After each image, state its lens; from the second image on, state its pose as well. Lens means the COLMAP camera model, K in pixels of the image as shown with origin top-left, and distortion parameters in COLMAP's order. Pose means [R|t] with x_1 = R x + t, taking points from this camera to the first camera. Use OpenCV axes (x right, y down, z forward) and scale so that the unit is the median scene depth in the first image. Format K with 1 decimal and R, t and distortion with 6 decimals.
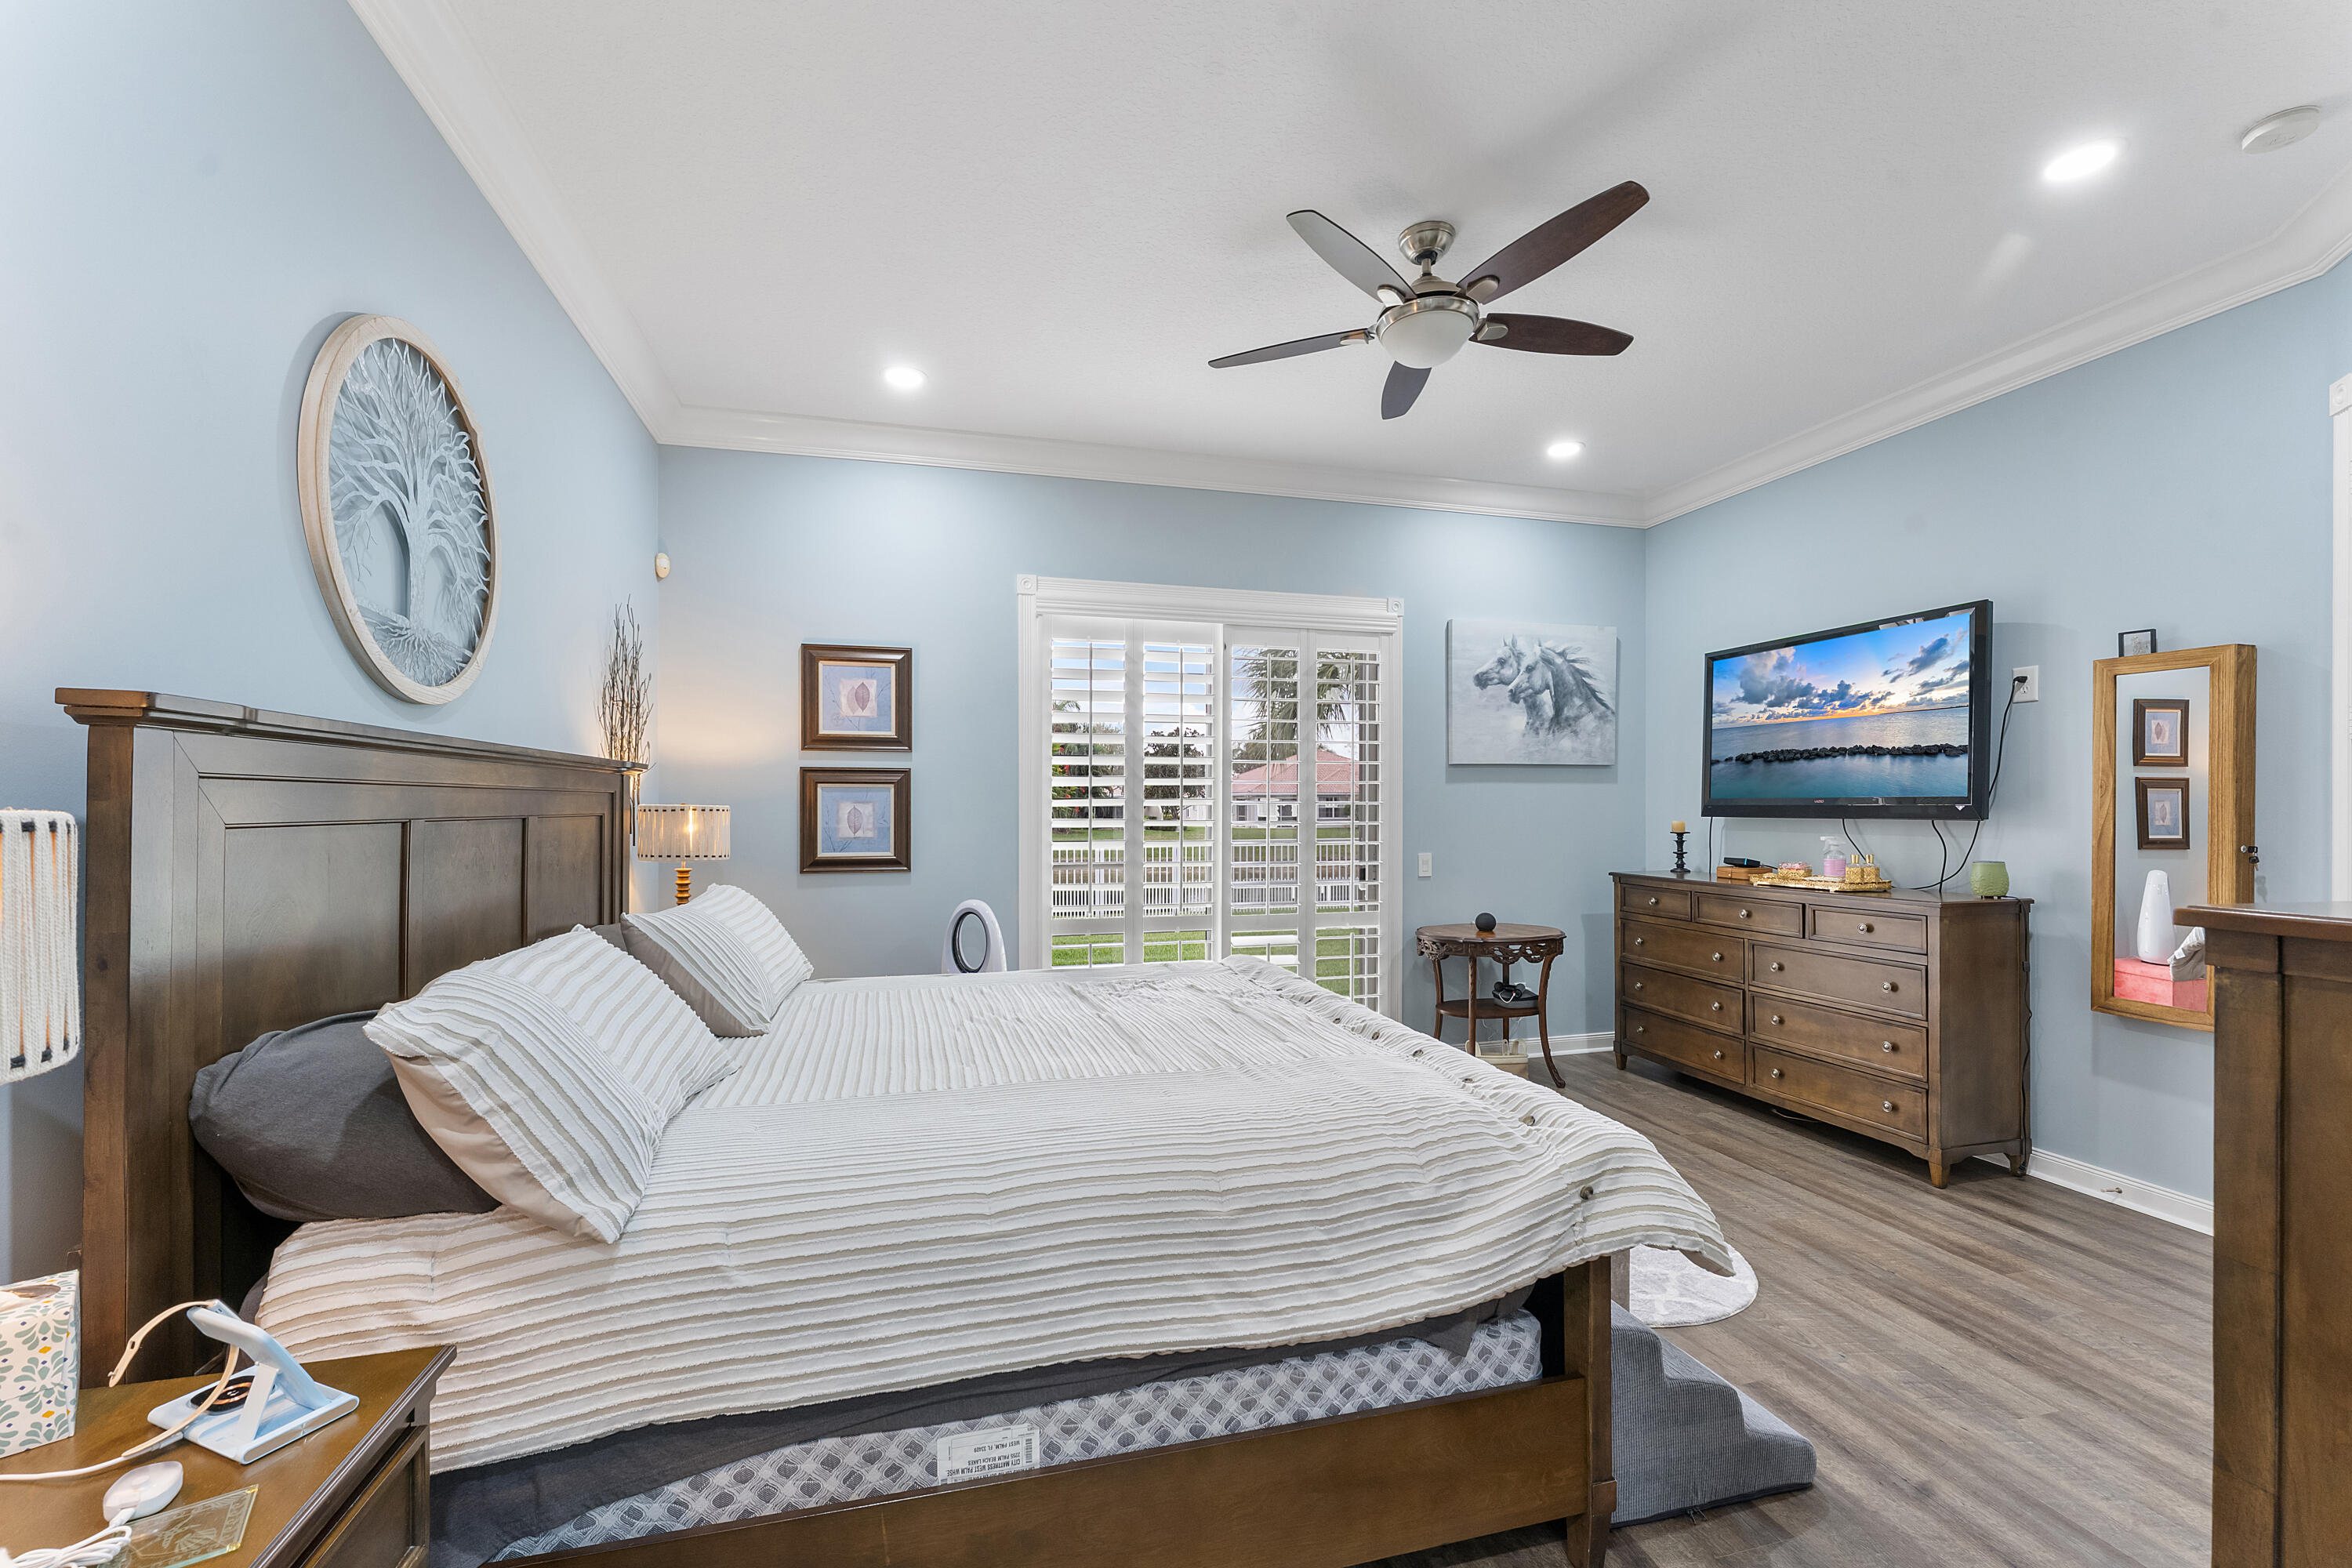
lens RADIAL K [[954.7, 0, 1170.5], [0, 954.7, 797.4], [0, 0, 1]] dist [-0.000238, 0.000239]
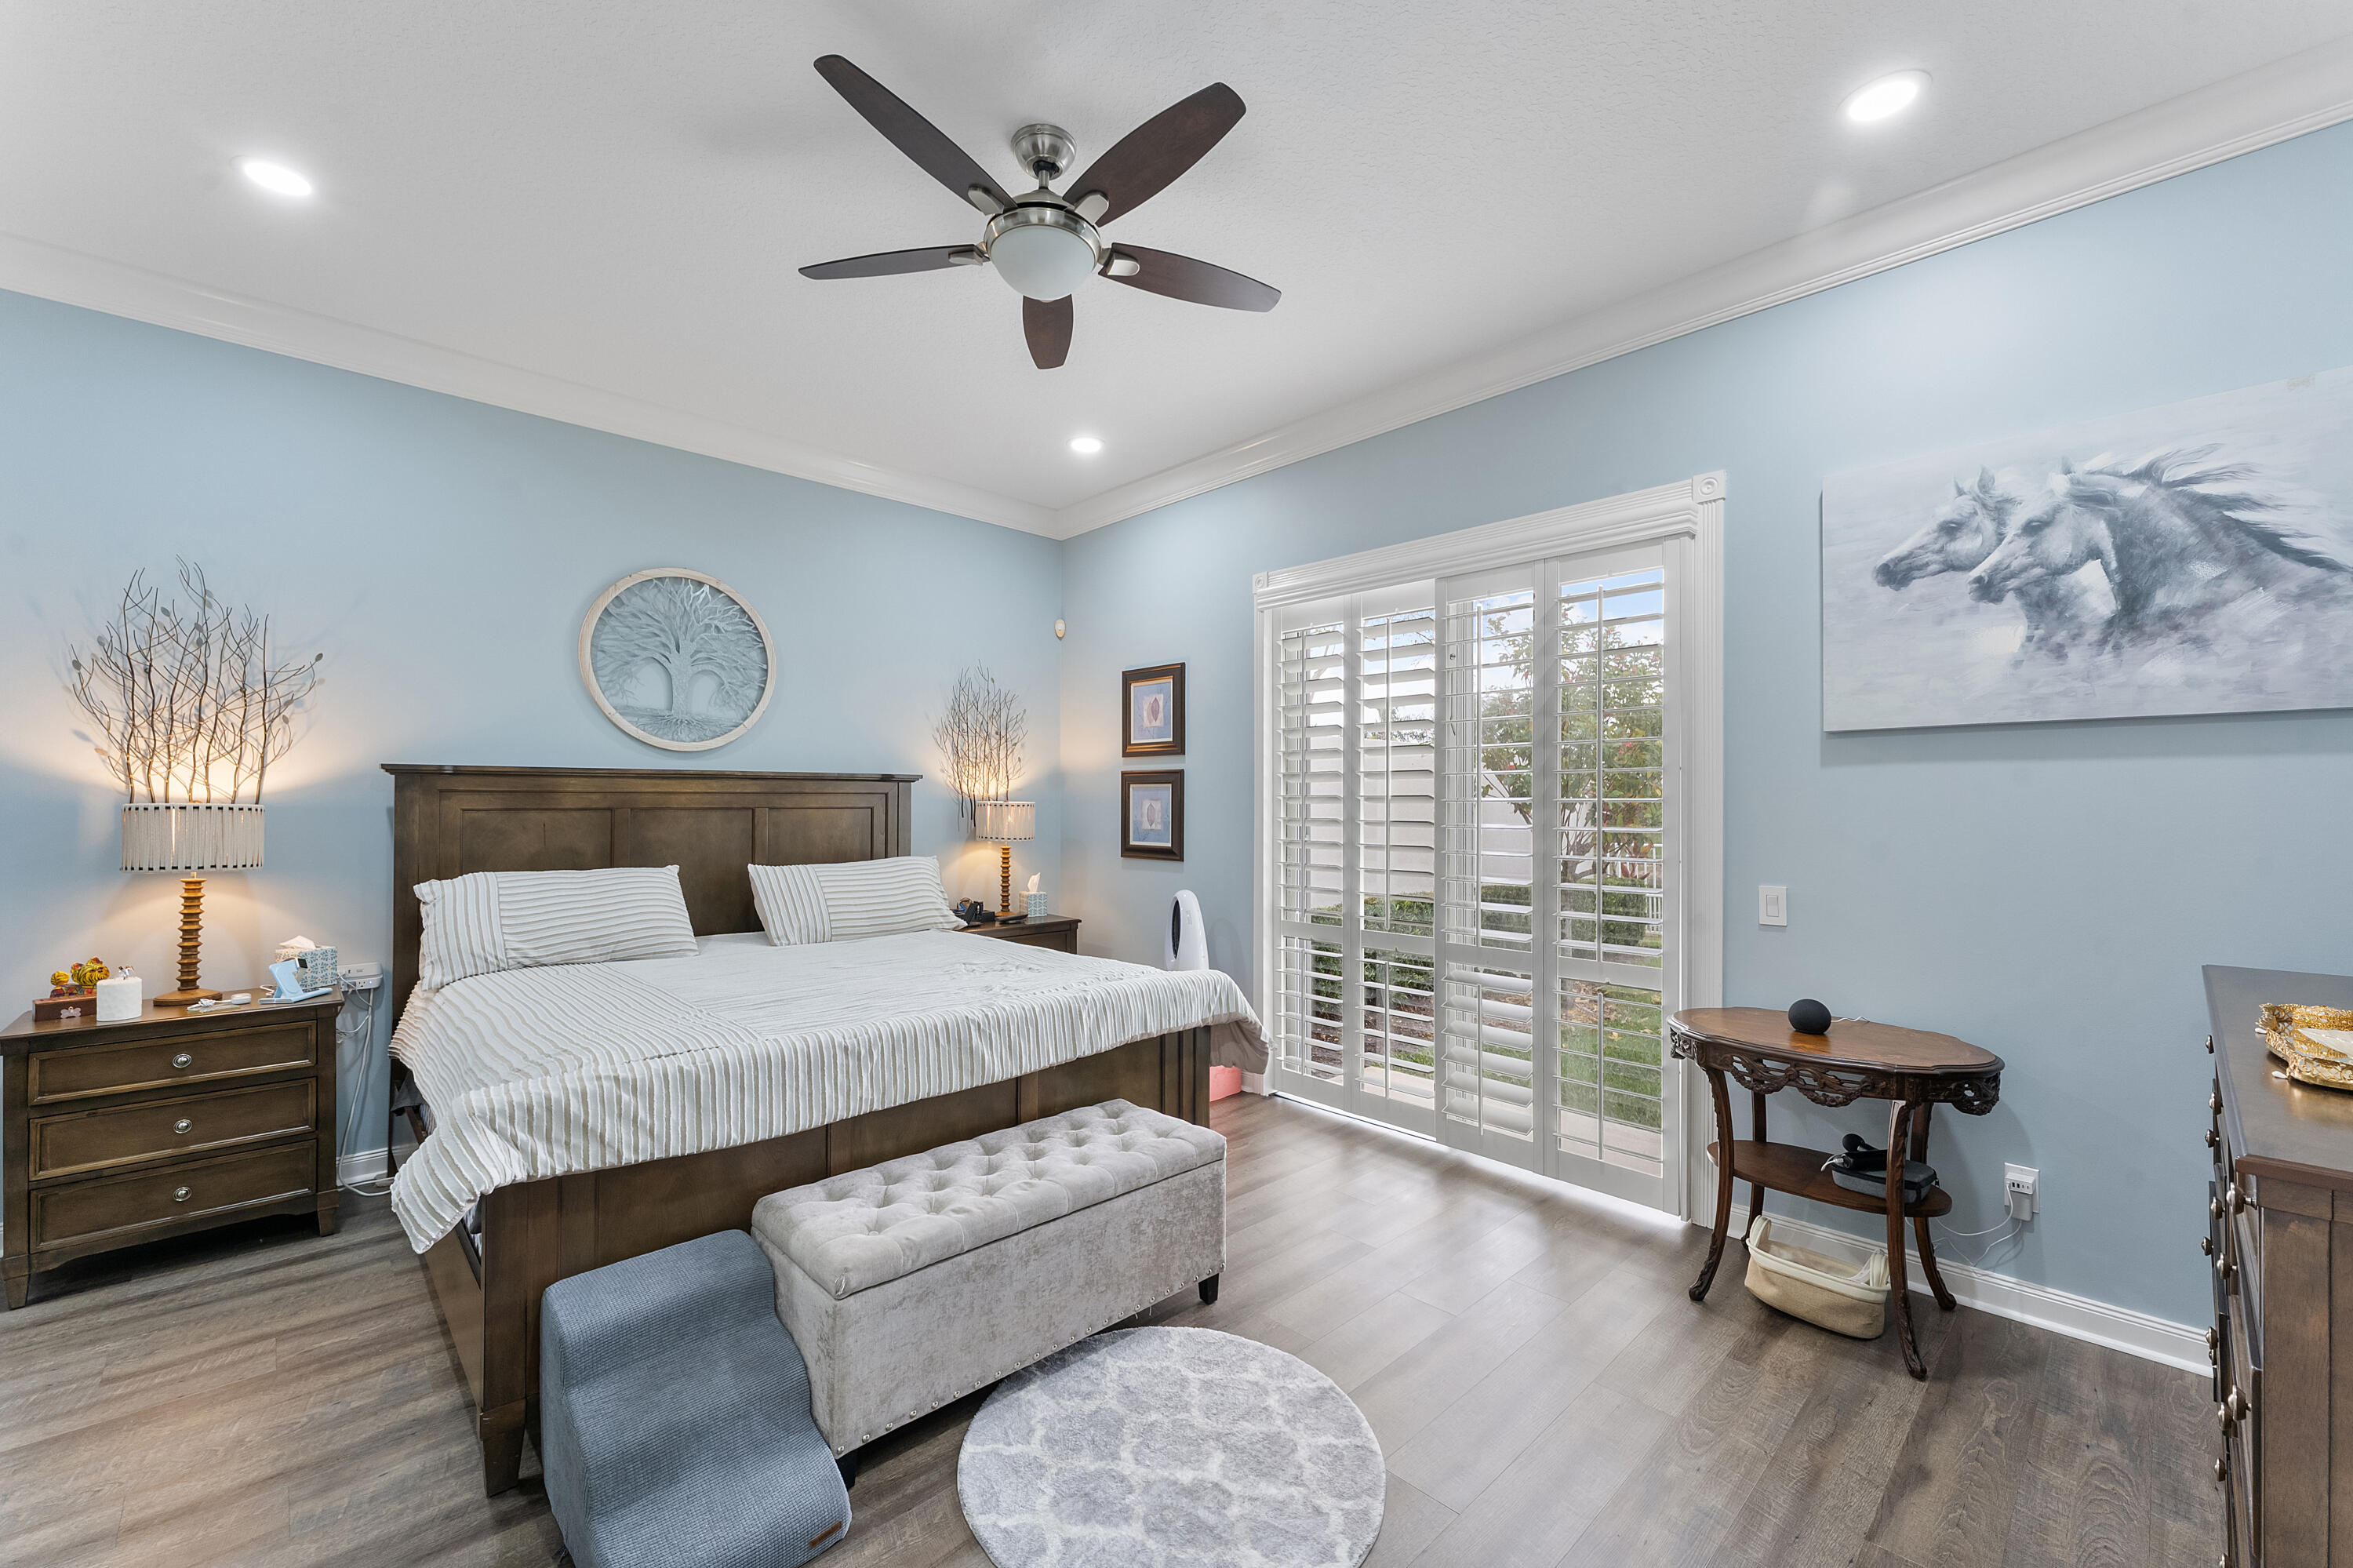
lens RADIAL K [[955.2, 0, 1171.7], [0, 955.2, 794.4], [0, 0, 1]] dist [-0.000238, 0.000239]
pose [[0.475815, -0.004060, -0.879536, 0.600210], [0.005223, 0.999985, -0.001790, 0.000753], [0.879530, -0.003742, 0.475829, 0.383381]]
